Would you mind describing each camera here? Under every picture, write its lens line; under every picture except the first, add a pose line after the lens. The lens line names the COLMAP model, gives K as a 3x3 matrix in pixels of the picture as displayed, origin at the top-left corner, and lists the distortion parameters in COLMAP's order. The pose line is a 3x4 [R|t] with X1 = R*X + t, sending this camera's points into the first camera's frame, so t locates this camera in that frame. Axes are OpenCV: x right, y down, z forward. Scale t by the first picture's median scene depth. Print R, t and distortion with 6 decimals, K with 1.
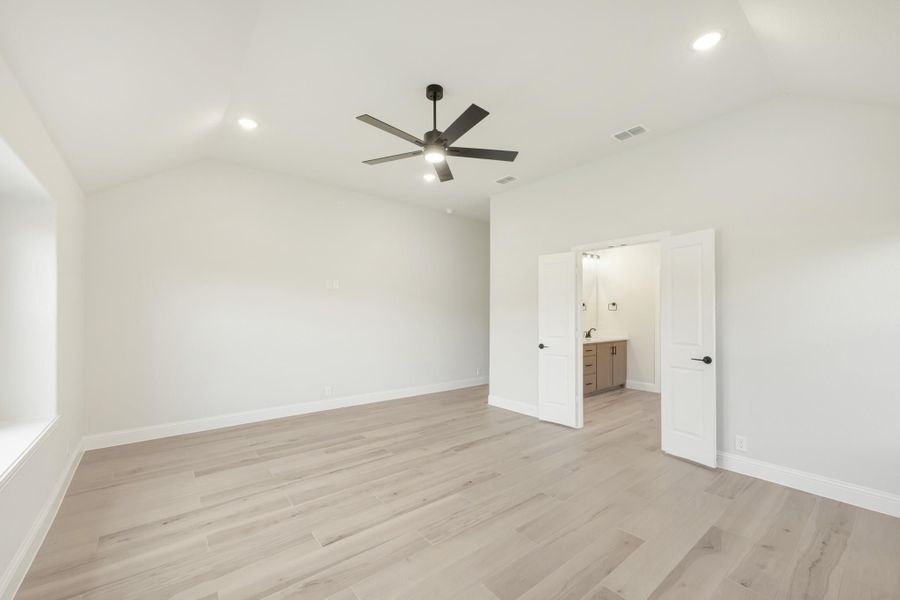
lens RADIAL K [[442.8, 0, 447.2], [0, 442.8, 306.9], [0, 0, 1]] dist [-0.000108, -0.000073]
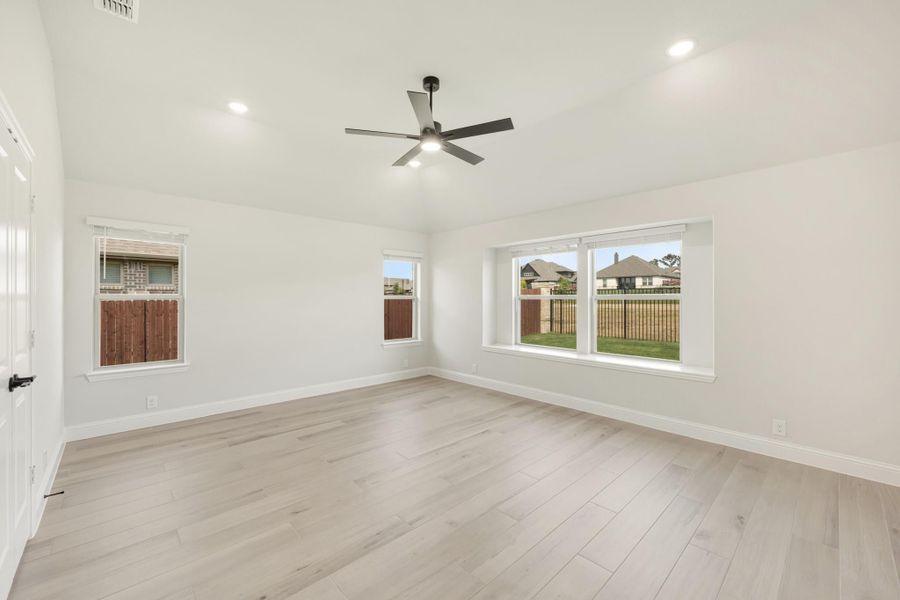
lens RADIAL K [[293.2, 0, 450.0], [0, 293.2, 300.0], [0, 0, 1]] dist [-0.014648, -0.000011]
pose [[-0.996223, -0.004184, -0.086730, -0.019675], [-0.004161, 0.999991, -0.000437, 0.023482], [0.086731, -0.000075, -0.996232, 2.022452]]
